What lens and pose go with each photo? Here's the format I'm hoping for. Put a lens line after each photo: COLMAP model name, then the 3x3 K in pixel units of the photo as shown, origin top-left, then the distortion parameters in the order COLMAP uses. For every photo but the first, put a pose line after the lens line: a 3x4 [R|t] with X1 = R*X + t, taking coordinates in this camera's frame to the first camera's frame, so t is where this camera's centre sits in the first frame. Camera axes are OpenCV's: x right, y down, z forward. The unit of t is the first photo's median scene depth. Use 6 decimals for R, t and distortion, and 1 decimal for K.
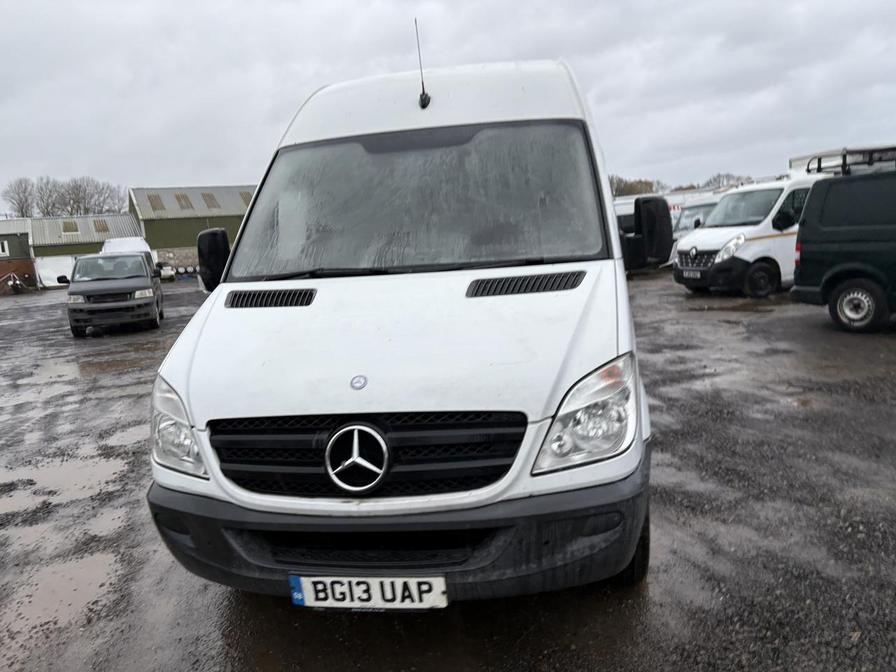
lens RADIAL K [[684.1, 0, 451.4], [0, 684.1, 341.9], [0, 0, 1]] dist [0.027103, 0.002527]
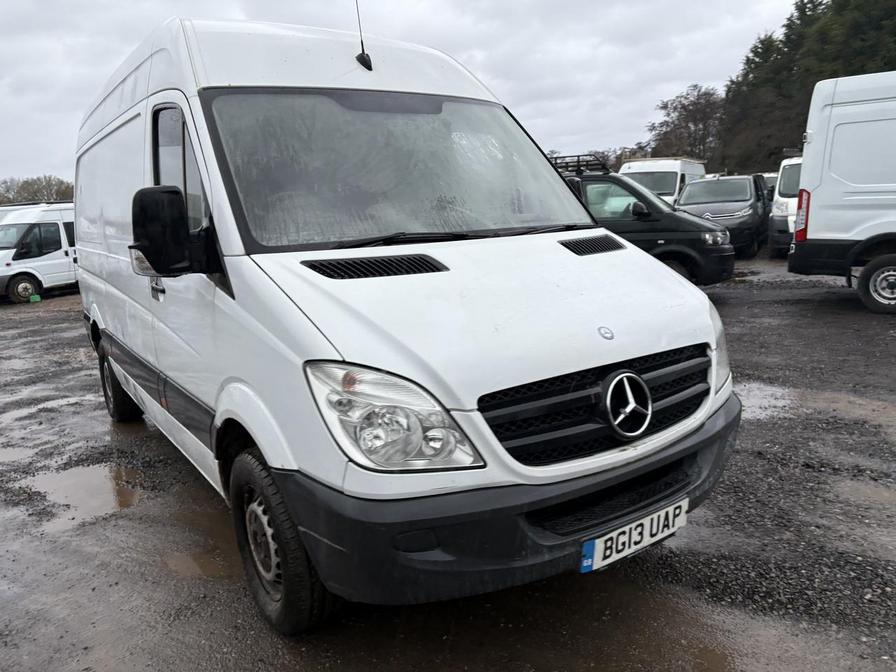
lens RADIAL K [[660.4, 0, 448.0], [0, 660.4, 336.0], [0, 0, 1]] dist [0.055392, -0.000610]
pose [[0.730965, -0.098546, 0.675262, -0.974617], [0.109214, 0.993657, 0.026789, 0.011572], [-0.673619, 0.054166, 0.737091, 0.439861]]
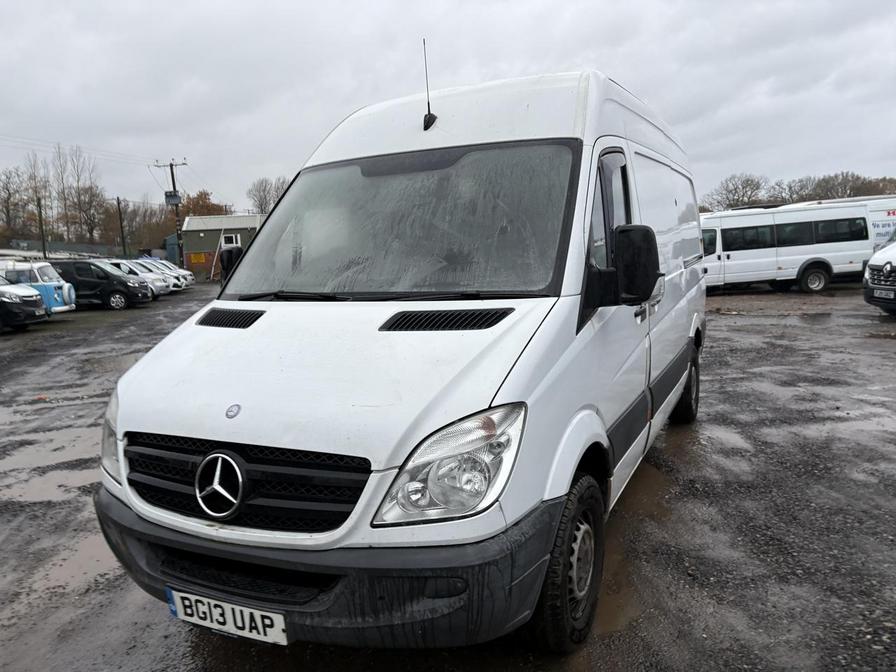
lens RADIAL K [[690.7, 0, 448.0], [0, 690.7, 336.0], [0, 0, 1]] dist [0.020336, -0.000809]
pose [[0.955134, 0.063998, -0.289178, 0.470729], [-0.065579, 0.997838, 0.004229, -0.080021], [0.288823, 0.014925, 0.957266, 0.095659]]
